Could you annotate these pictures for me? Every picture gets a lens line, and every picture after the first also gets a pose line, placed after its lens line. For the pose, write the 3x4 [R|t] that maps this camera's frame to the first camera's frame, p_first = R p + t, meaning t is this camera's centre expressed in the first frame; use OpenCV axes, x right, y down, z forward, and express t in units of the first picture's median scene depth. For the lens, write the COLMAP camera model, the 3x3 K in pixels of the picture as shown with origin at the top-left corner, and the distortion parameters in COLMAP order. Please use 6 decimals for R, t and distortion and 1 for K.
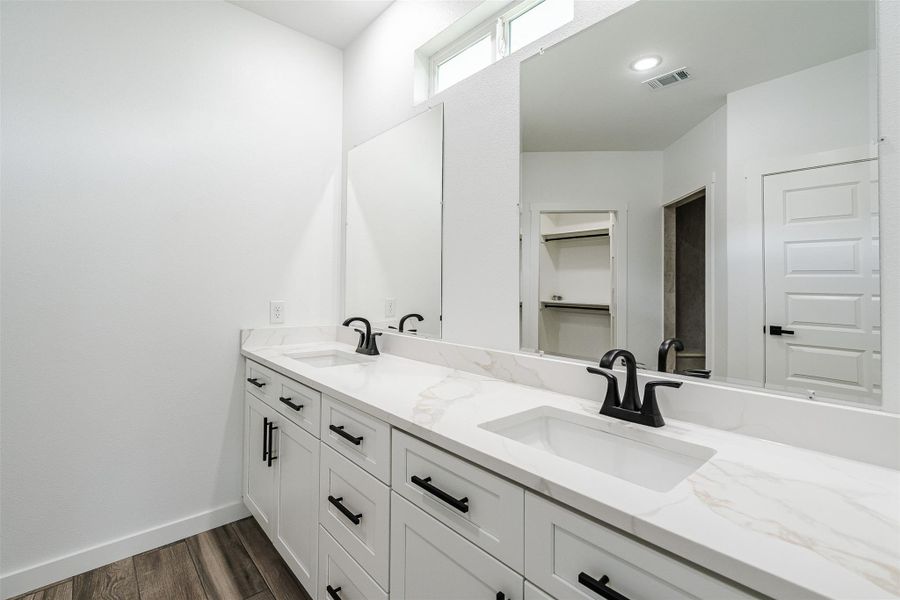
lens RADIAL K [[404.7, 0, 450.7], [0, 404.7, 282.1], [0, 0, 1]] dist [-0.013288, -0.000378]
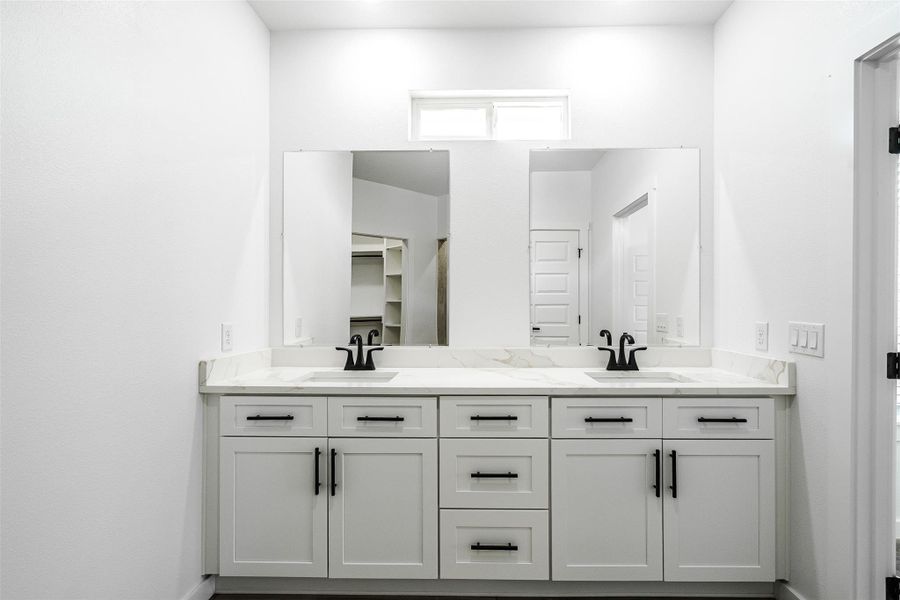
lens RADIAL K [[414.8, 0, 450.0], [0, 414.8, 300.0], [0, 0, 1]] dist [-0.000546, 0.000031]
pose [[0.697483, -0.006648, 0.716570, -0.871441], [0.000557, 0.999962, 0.008735, -0.009605], [-0.716601, -0.005694, 0.697460, 0.113101]]
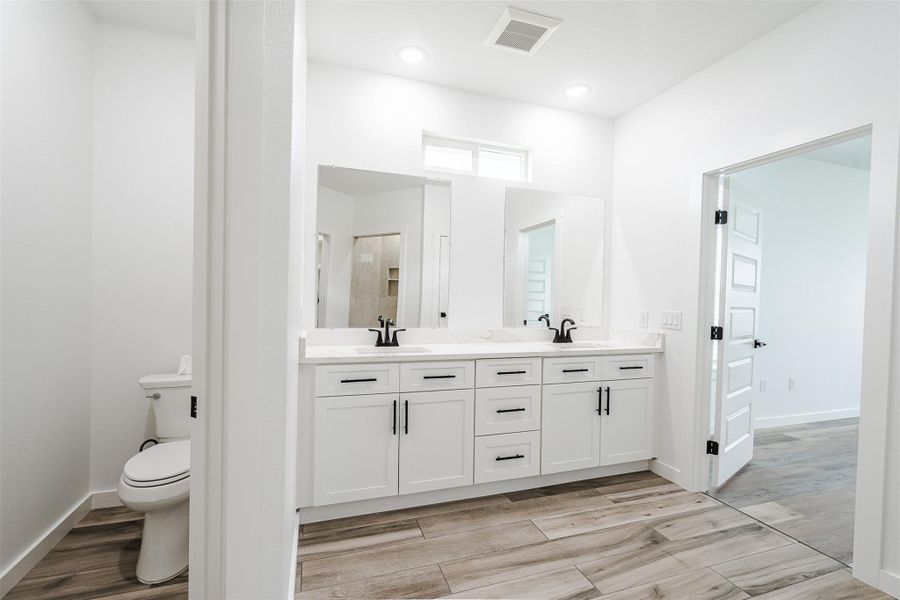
lens RADIAL K [[396.8, 0, 445.9], [0, 396.8, 301.4], [0, 0, 1]] dist [-0.000133, 0.000047]
pose [[0.423897, -0.011419, 0.905638, -1.396581], [-0.023865, 0.999433, 0.023772, -0.004601], [-0.905396, -0.031690, 0.423384, 0.311996]]
